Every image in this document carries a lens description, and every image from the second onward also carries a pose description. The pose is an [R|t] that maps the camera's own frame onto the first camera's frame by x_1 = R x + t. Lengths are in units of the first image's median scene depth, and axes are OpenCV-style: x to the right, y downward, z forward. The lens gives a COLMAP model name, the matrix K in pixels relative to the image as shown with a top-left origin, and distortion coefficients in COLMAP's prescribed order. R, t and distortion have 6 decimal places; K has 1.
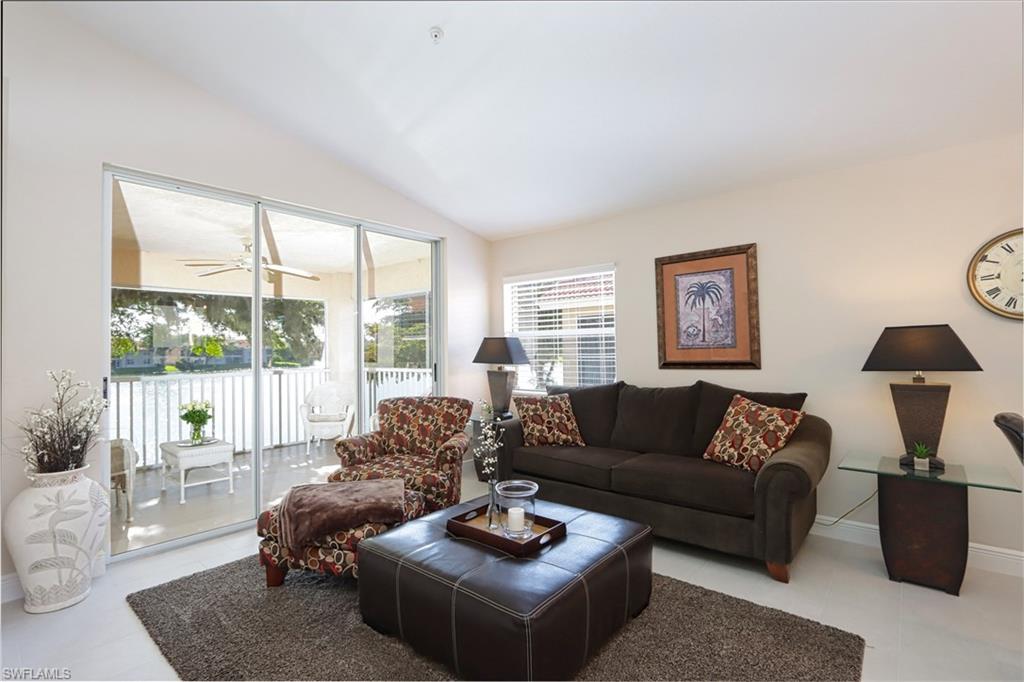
lens RADIAL K [[471.3, 0, 504.0], [0, 471.3, 340.2], [0, 0, 1]] dist [0.001746, 0.000964]
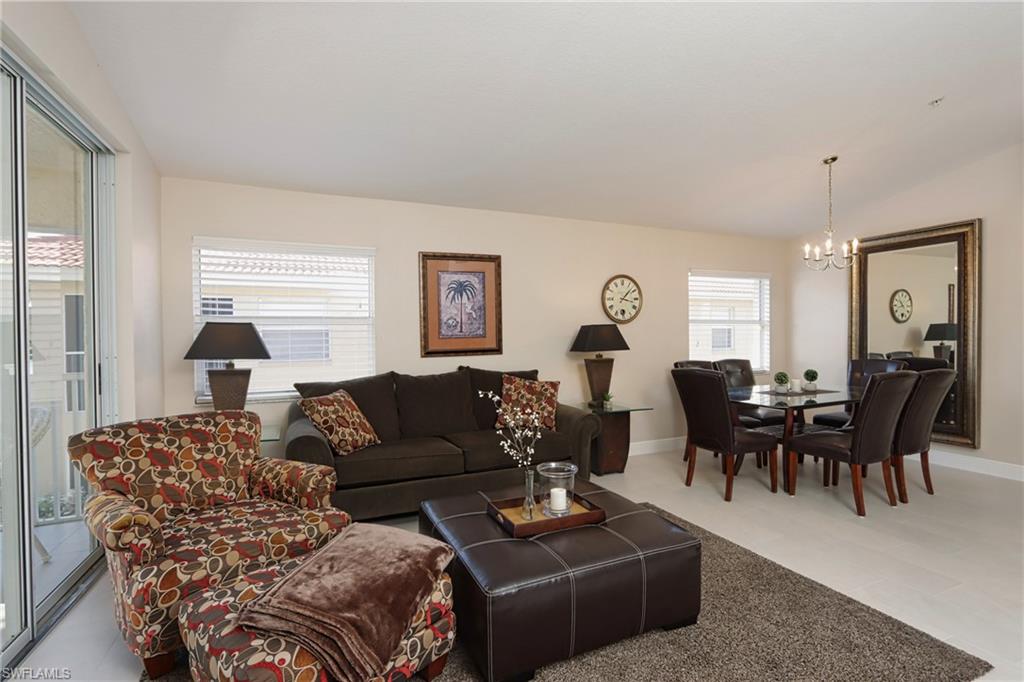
lens RADIAL K [[471.3, 0, 504.8], [0, 471.3, 341.9], [0, 0, 1]] dist [0.001746, 0.000964]
pose [[0.462493, -0.006541, 0.886599, -0.553727], [-0.013741, 0.999800, 0.014544, 0.008659], [-0.886517, -0.018909, 0.462310, 0.366909]]
